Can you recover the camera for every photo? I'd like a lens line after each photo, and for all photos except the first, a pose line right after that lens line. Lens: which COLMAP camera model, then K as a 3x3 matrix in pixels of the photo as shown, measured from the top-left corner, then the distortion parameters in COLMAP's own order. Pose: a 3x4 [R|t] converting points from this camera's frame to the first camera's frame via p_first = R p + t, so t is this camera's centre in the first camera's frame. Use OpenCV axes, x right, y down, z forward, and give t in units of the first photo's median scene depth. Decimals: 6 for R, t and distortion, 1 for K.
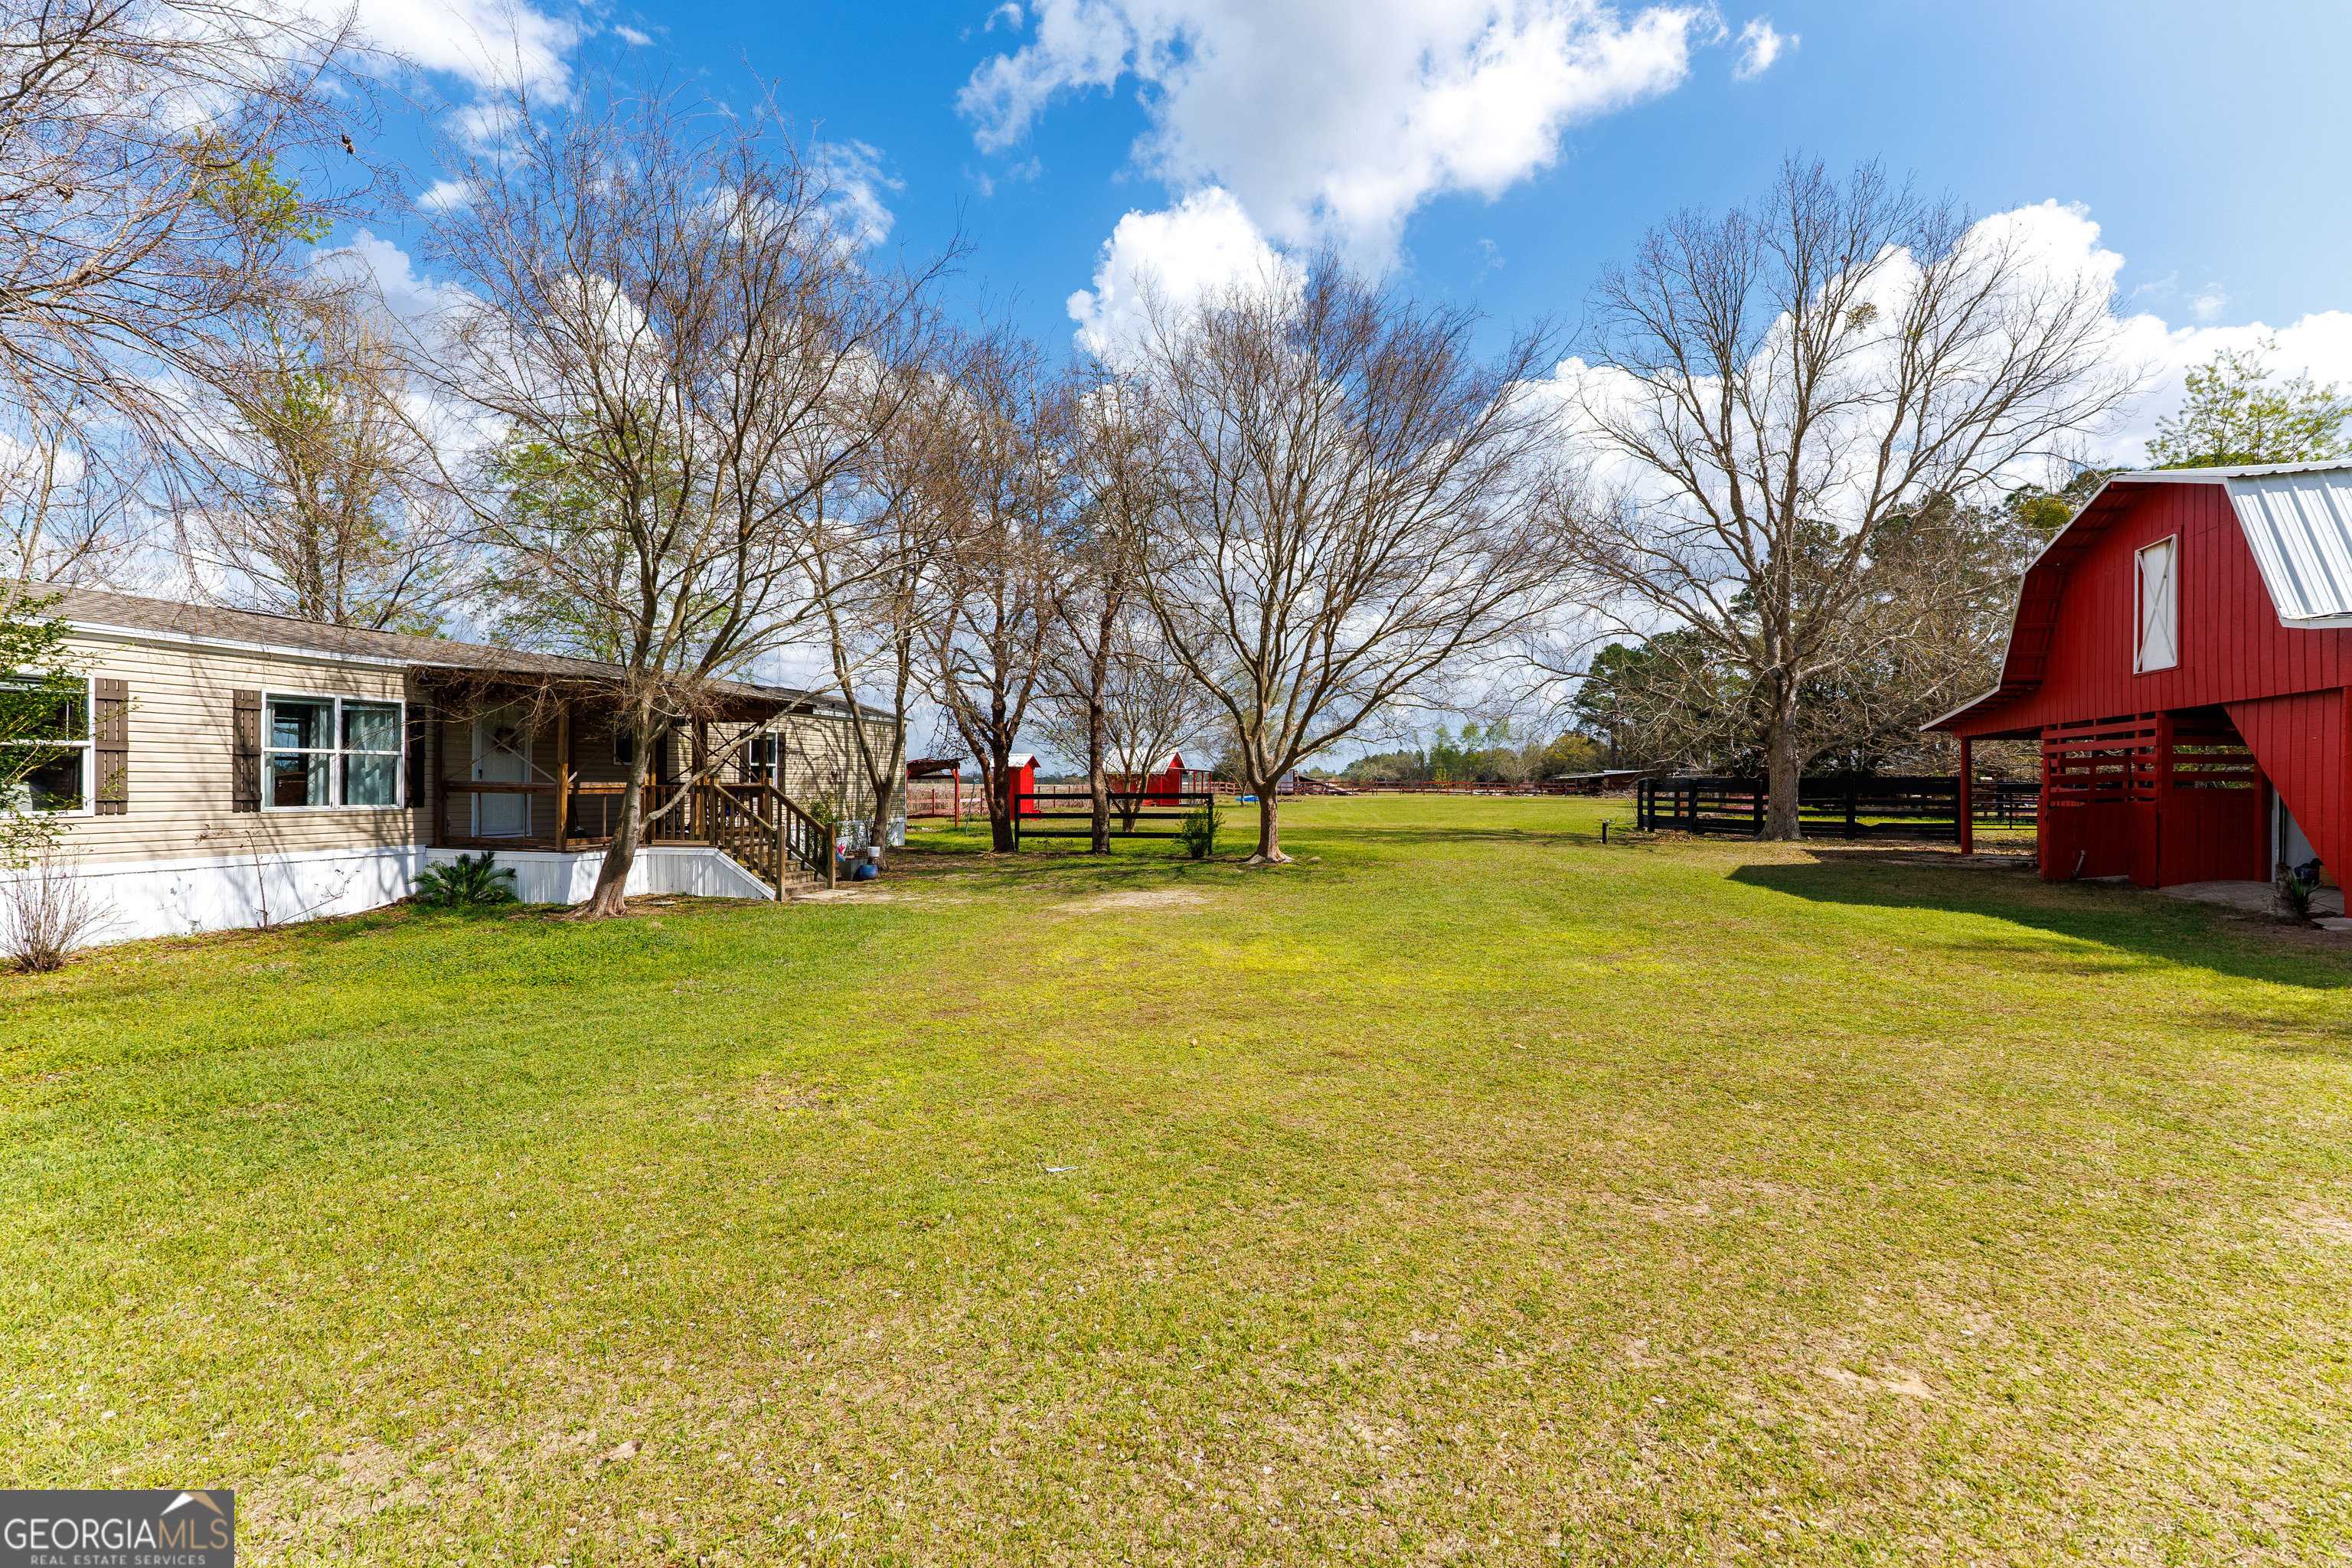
lens RADIAL K [[1071.2, 0, 1176.0], [0, 1071.2, 784.0], [0, 0, 1]] dist [0.011721, -0.001384]
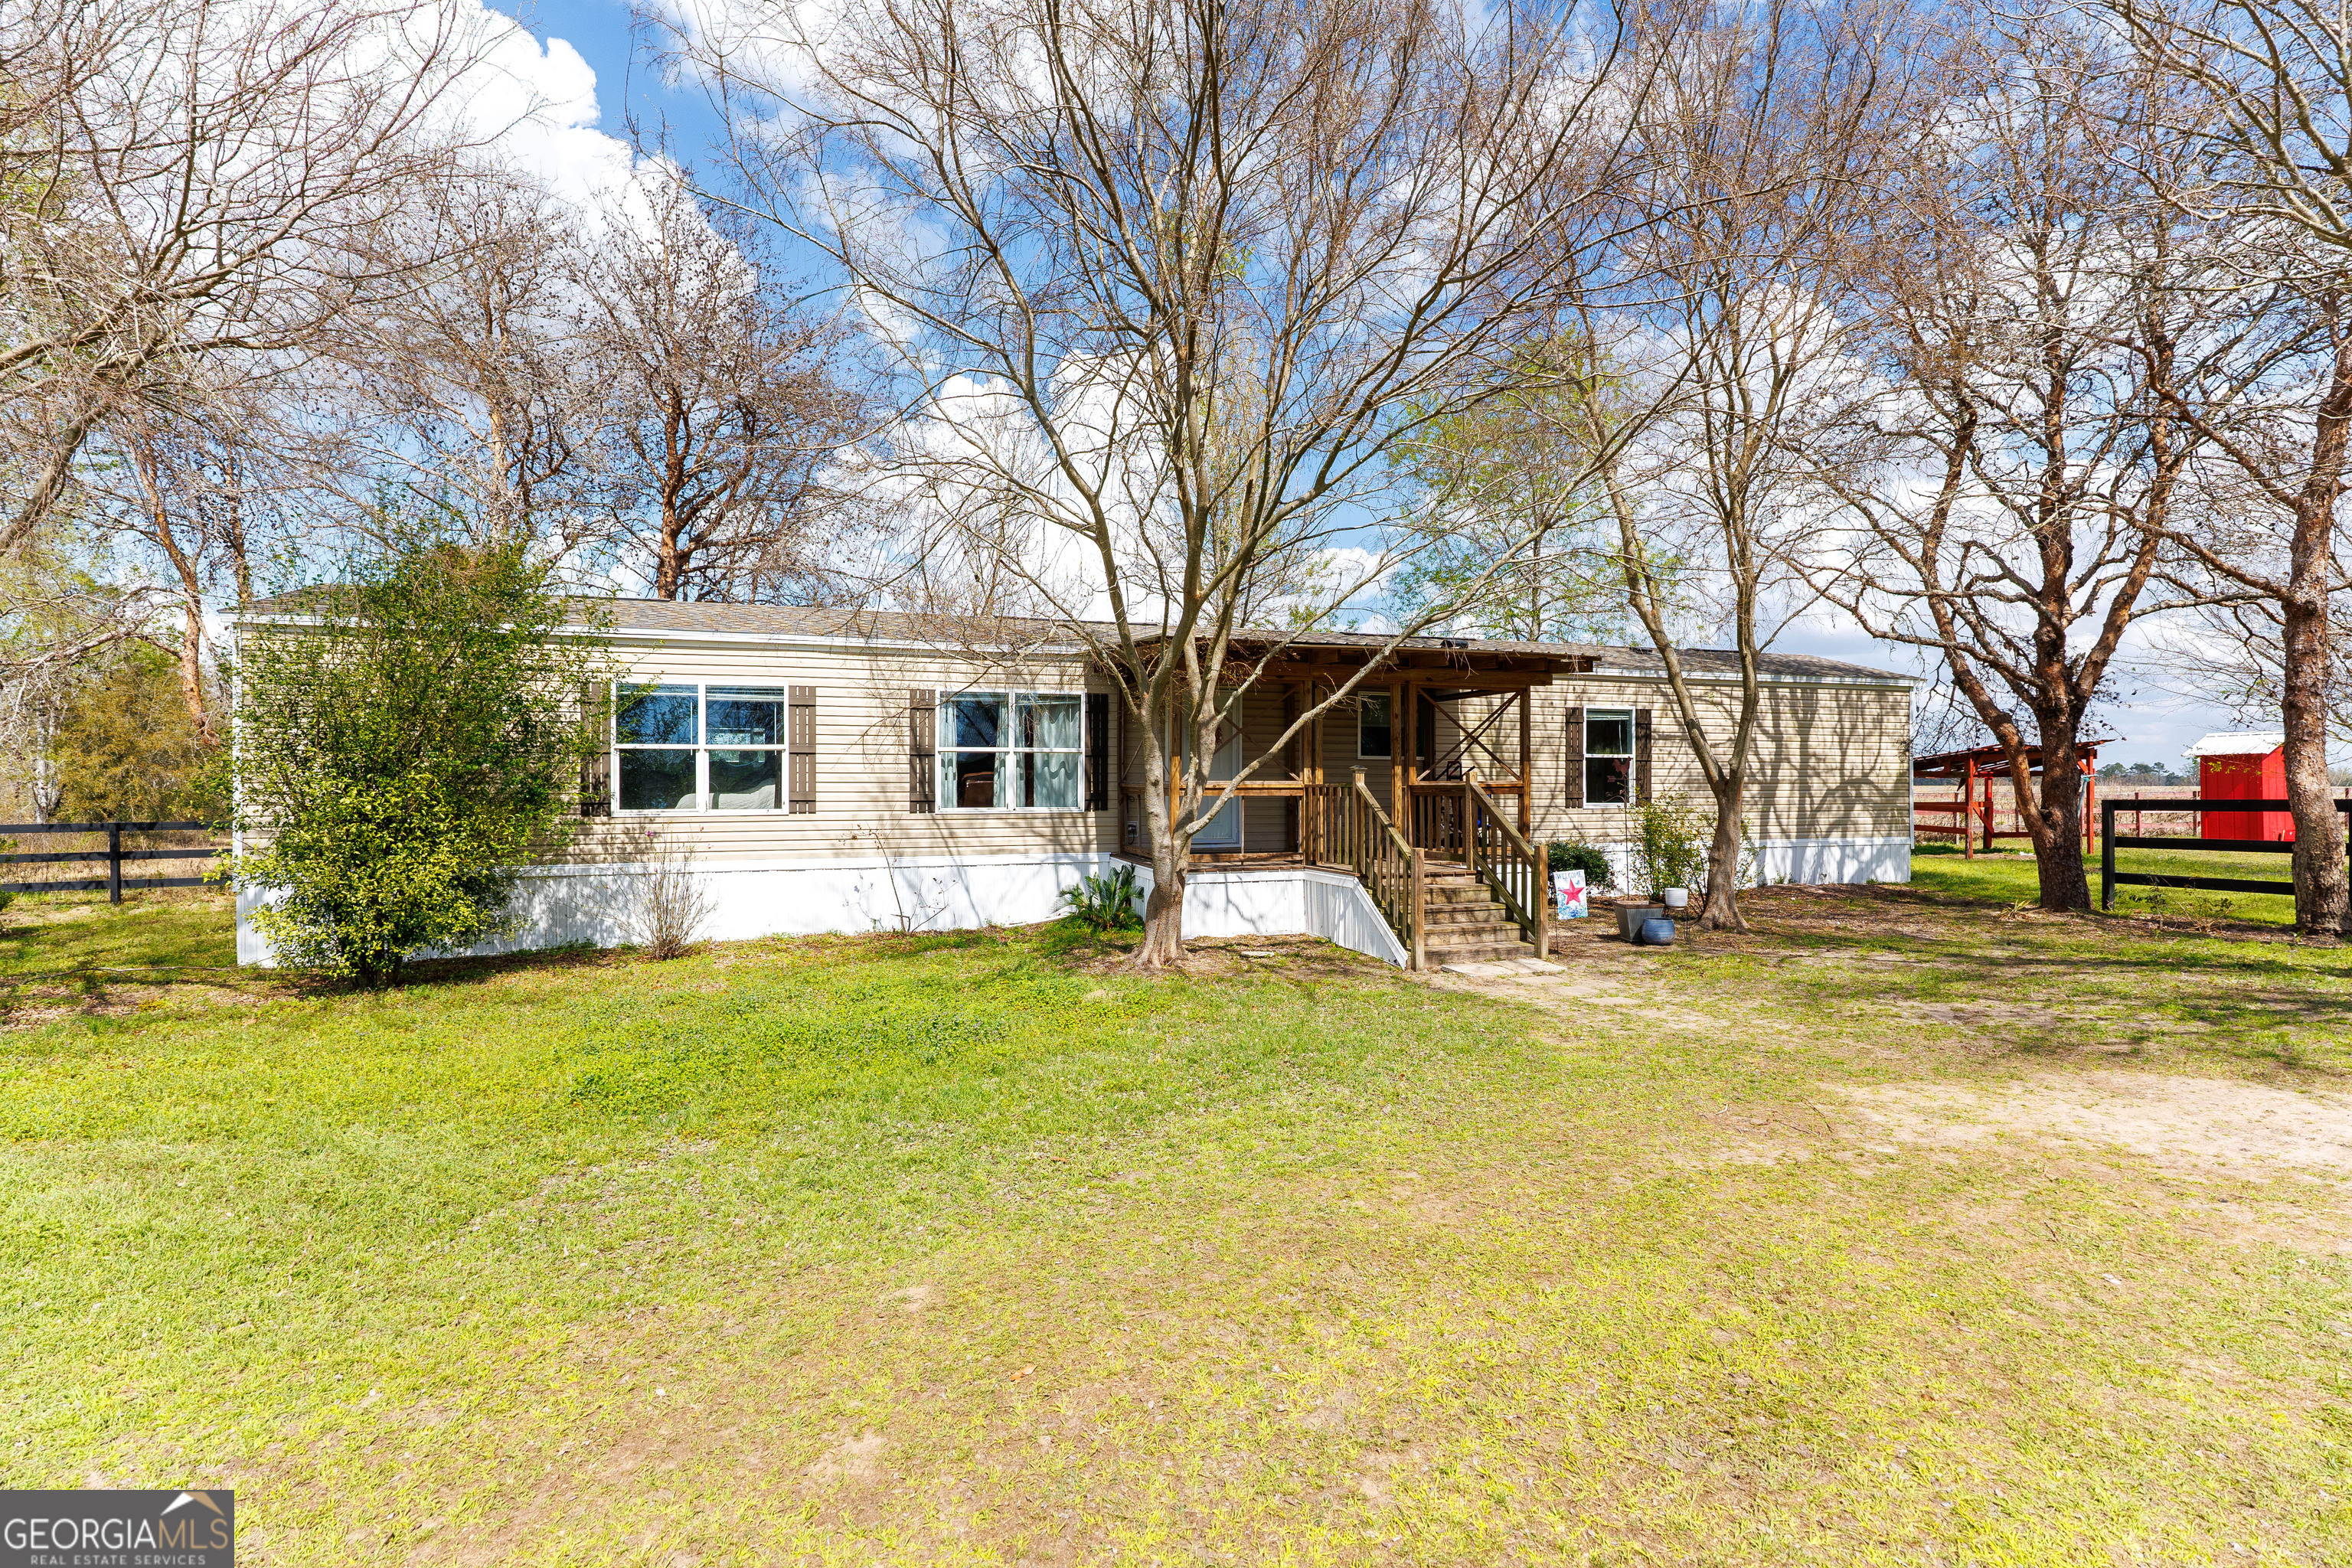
lens RADIAL K [[1071.2, 0, 1176.0], [0, 1071.2, 784.0], [0, 0, 1]] dist [0.011721, -0.001384]
pose [[0.545214, -0.007278, -0.838265, 0.078359], [0.003217, 0.999973, -0.006589, 0.006085], [0.838291, 0.000896, 0.545223, 0.596319]]
